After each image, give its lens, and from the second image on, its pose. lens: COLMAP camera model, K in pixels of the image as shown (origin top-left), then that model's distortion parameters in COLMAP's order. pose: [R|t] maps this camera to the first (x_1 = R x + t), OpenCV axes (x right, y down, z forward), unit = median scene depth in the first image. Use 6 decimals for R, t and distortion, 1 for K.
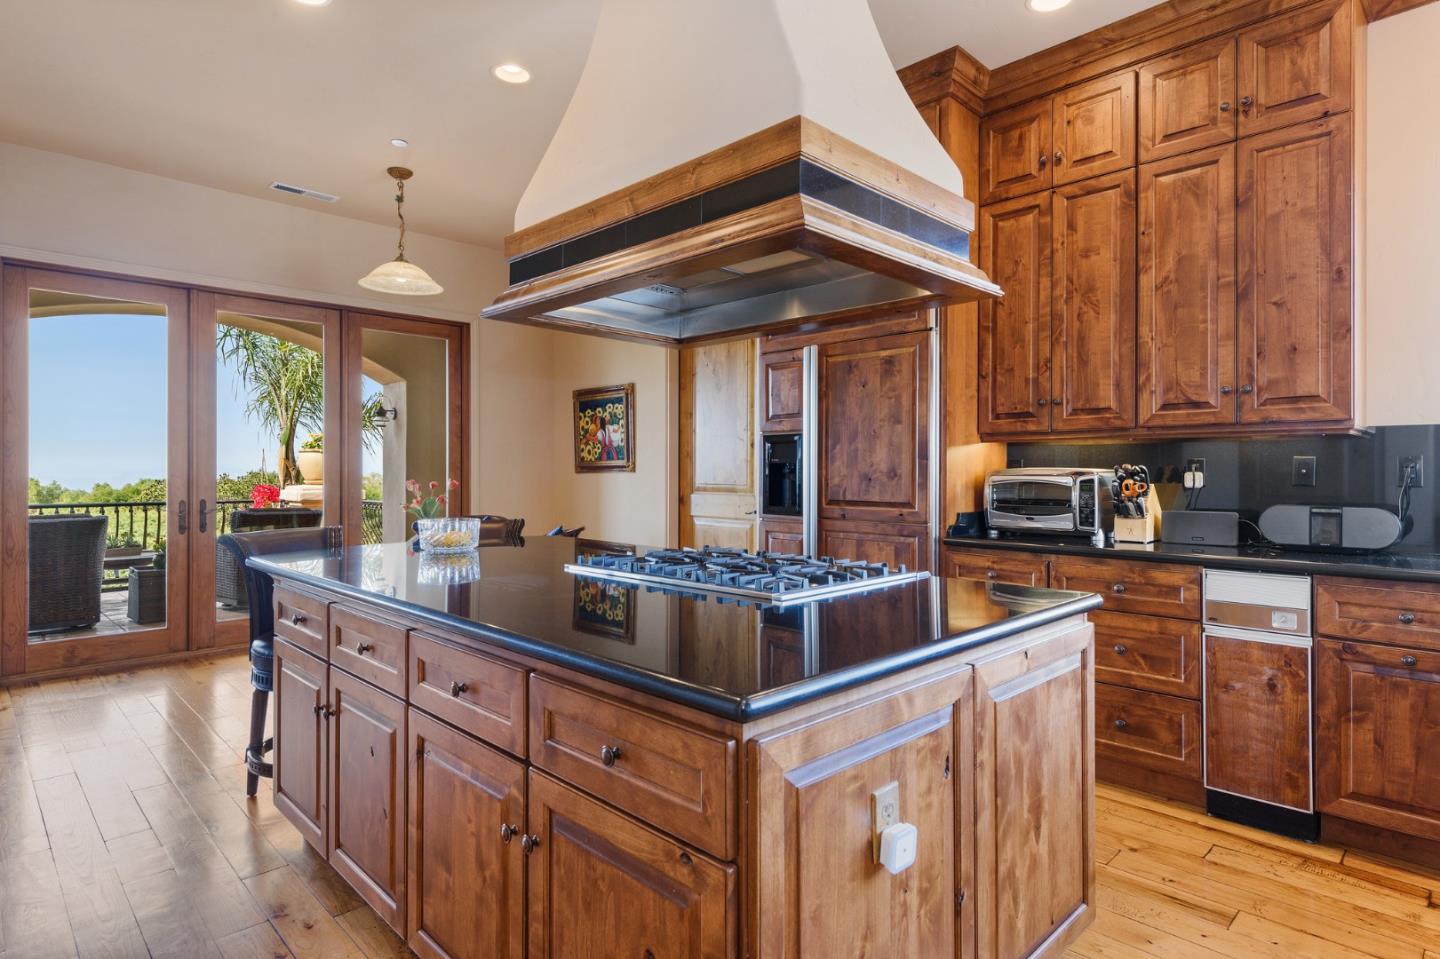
lens RADIAL K [[777.7, 0, 726.0], [0, 777.7, 469.2], [0, 0, 1]] dist [0.015697, -0.006564]
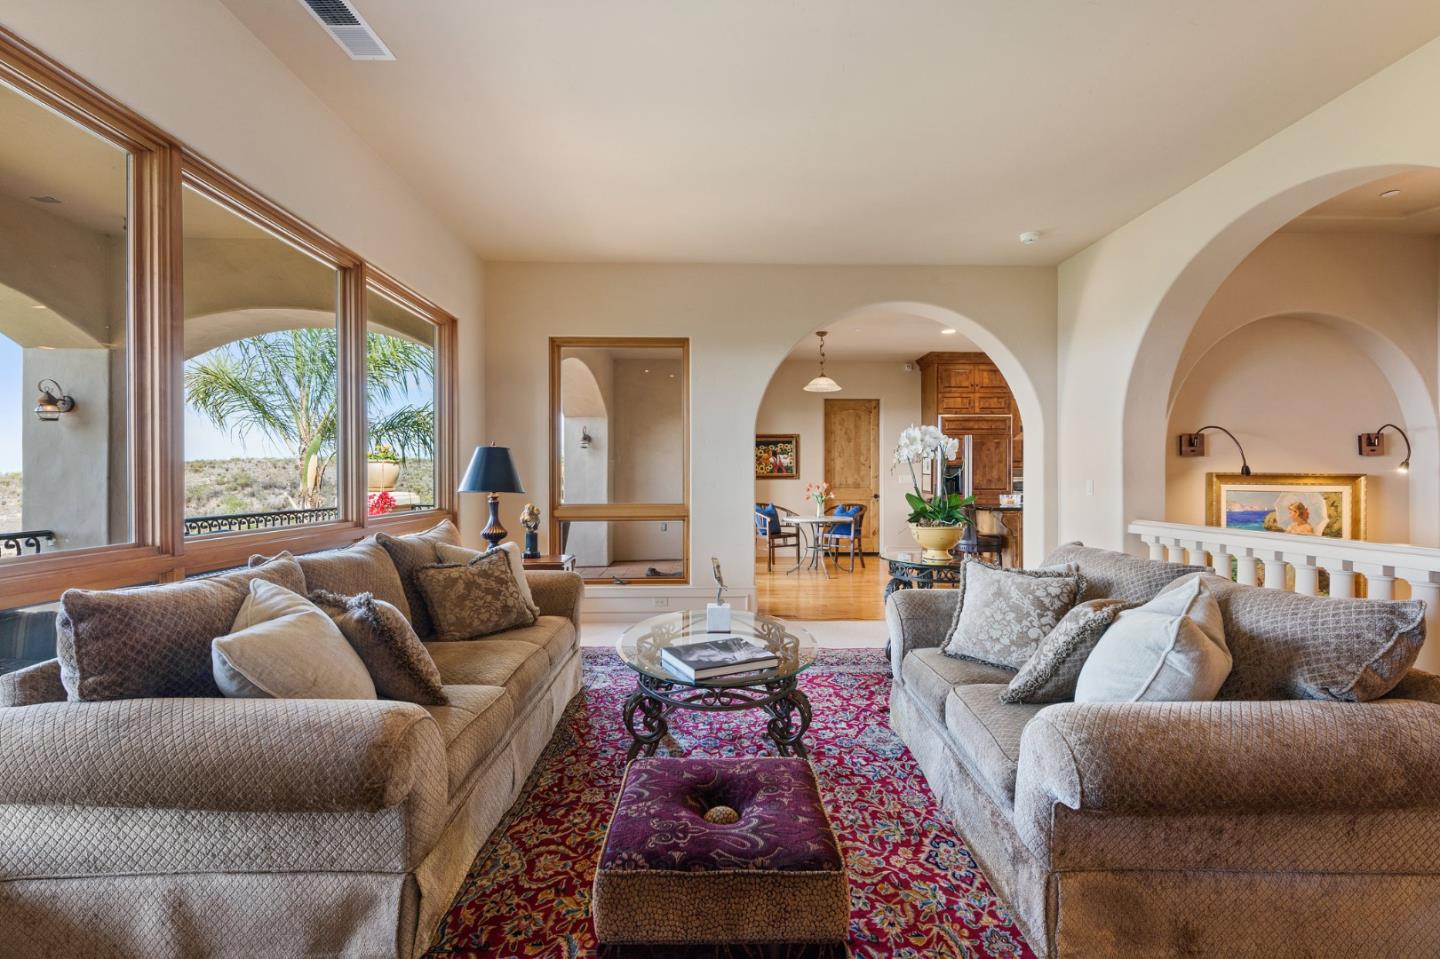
lens RADIAL K [[623.3, 0, 724.5], [0, 623.3, 480.3], [0, 0, 1]] dist [0.008869, -0.000015]
pose [[0.685862, -0.007464, 0.727693, -2.998794], [0.000926, 0.999956, 0.009384, -0.018482], [-0.727731, -0.005762, 0.685839, 0.107326]]
